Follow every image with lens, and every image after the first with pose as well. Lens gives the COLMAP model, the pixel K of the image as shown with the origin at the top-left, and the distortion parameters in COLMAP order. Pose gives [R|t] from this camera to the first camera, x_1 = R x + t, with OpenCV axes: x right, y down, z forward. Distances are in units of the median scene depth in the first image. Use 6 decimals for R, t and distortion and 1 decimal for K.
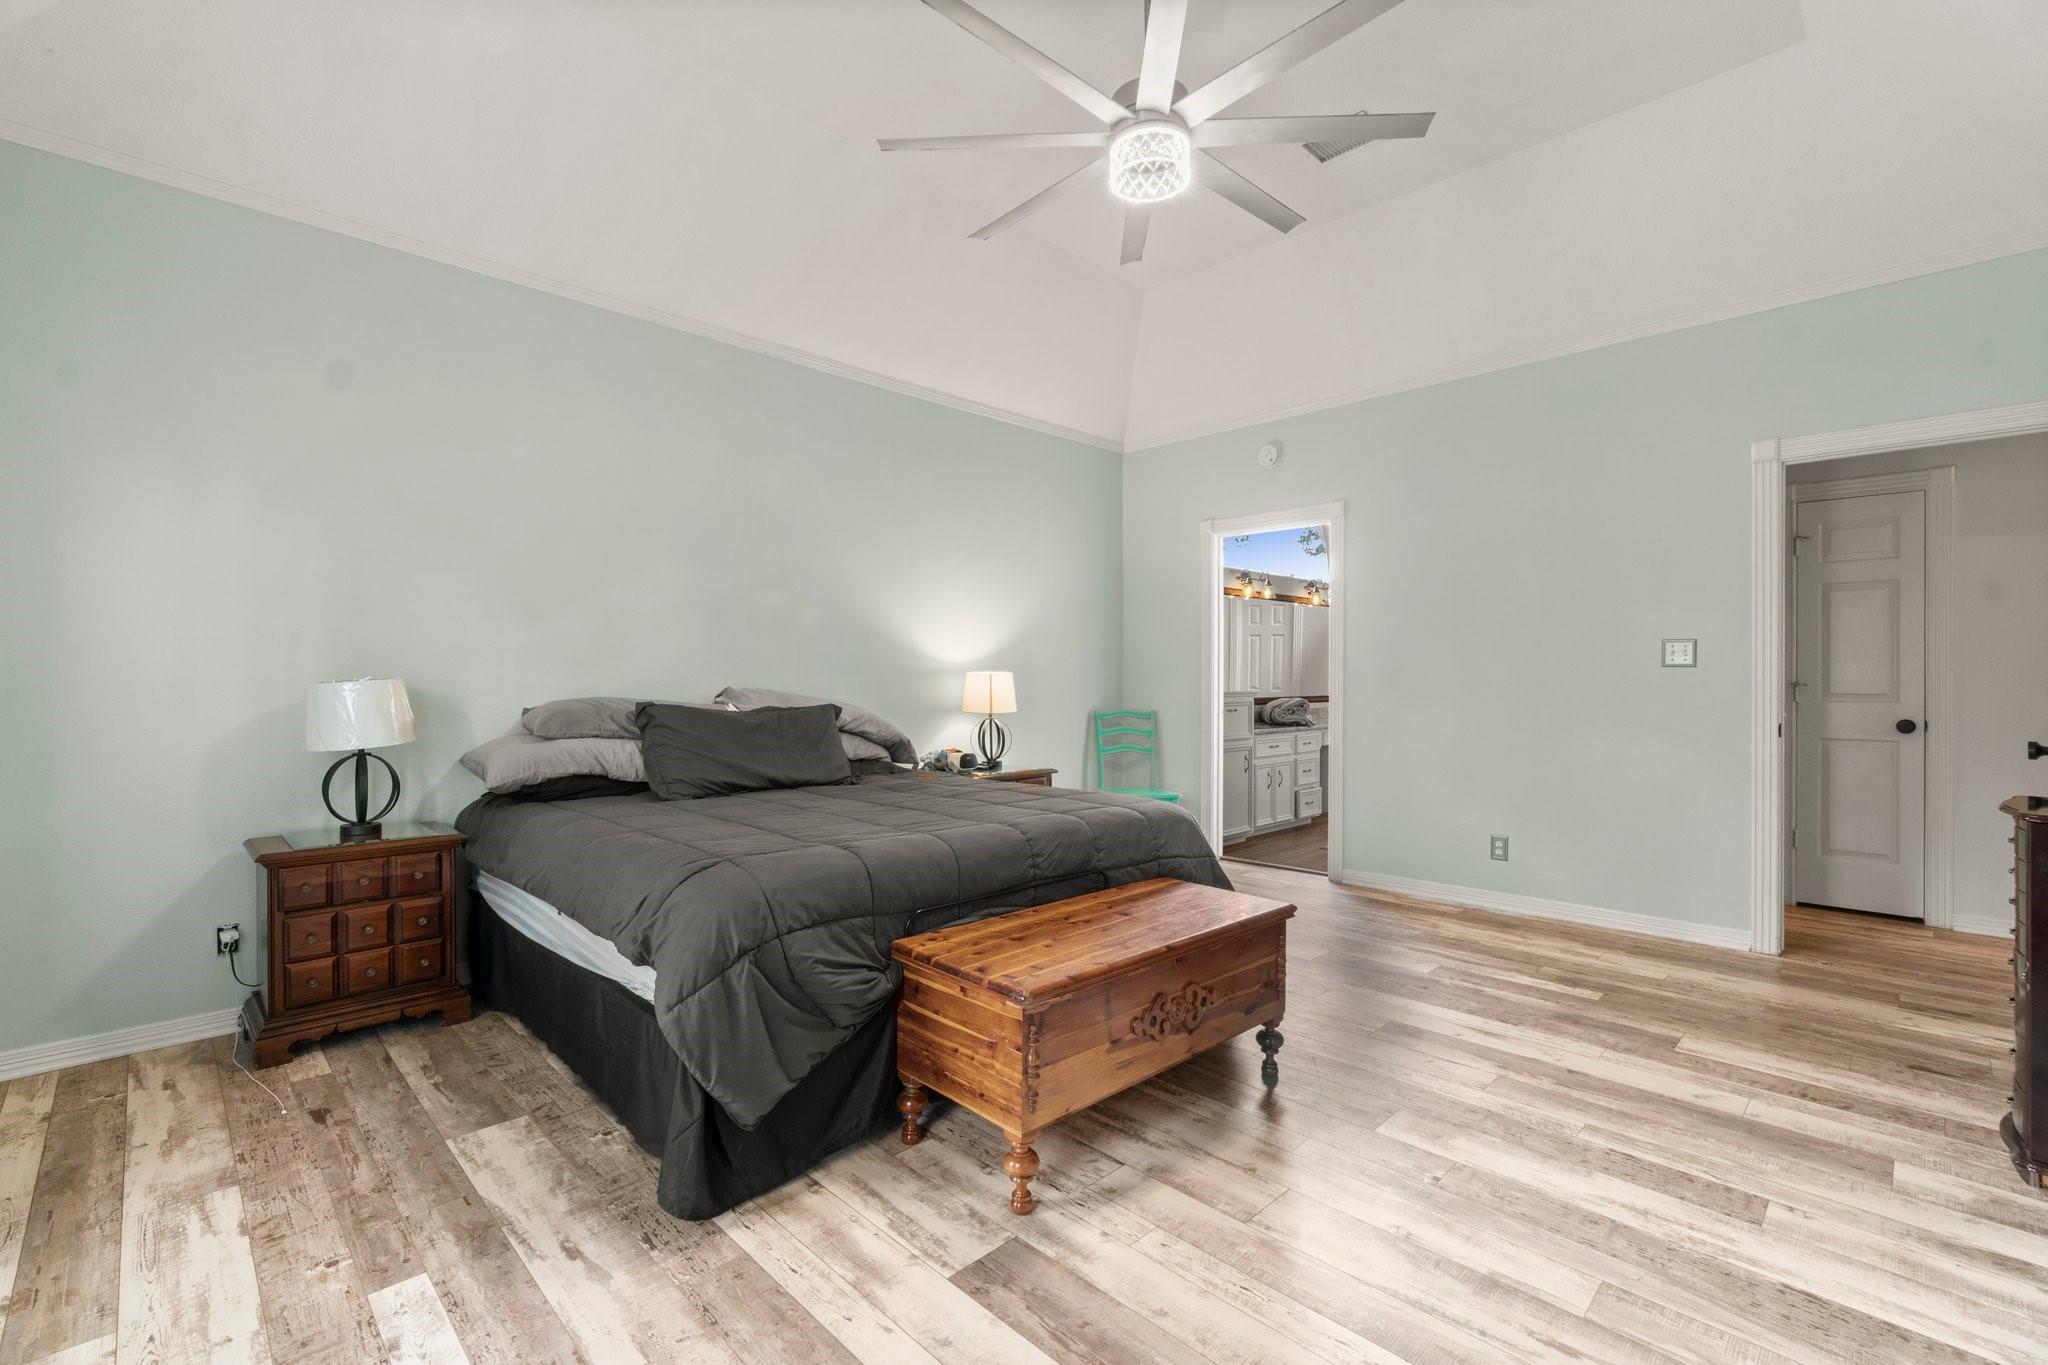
lens RADIAL K [[880.4, 0, 1024.3], [0, 880.4, 685.4], [0, 0, 1]] dist [-0.002979, 0.000964]
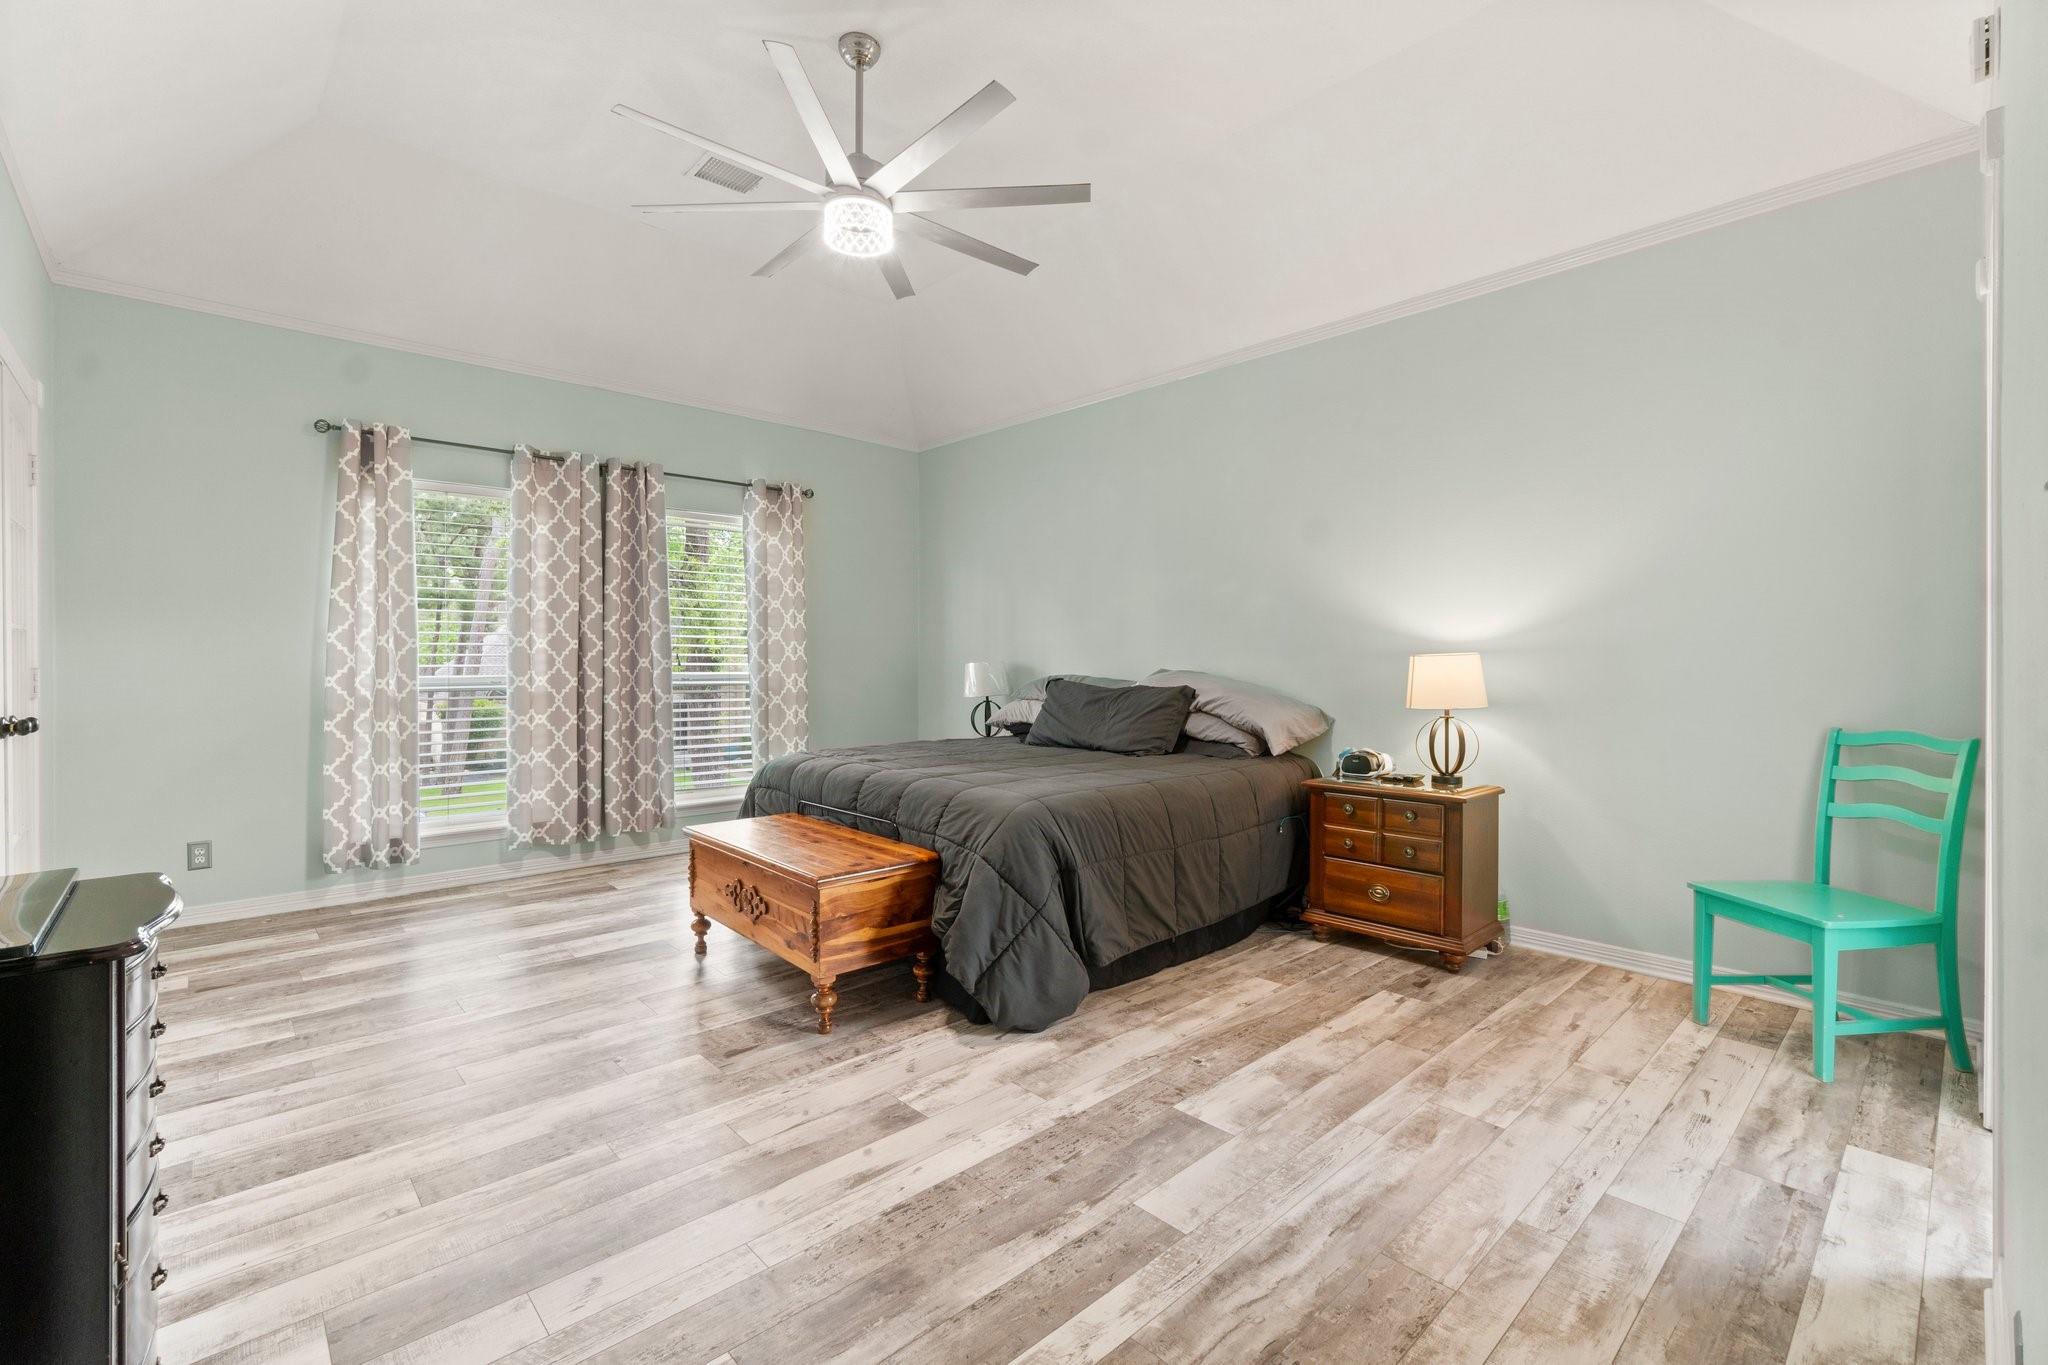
lens RADIAL K [[880.4, 0, 1024.0], [0, 880.4, 669.6], [0, 0, 1]] dist [-0.002979, 0.000964]
pose [[-0.024177, 0.008498, -0.999672, 0.985561], [-0.001961, 0.999962, 0.008548, -0.010360], [0.999706, 0.002167, -0.024159, 0.925105]]
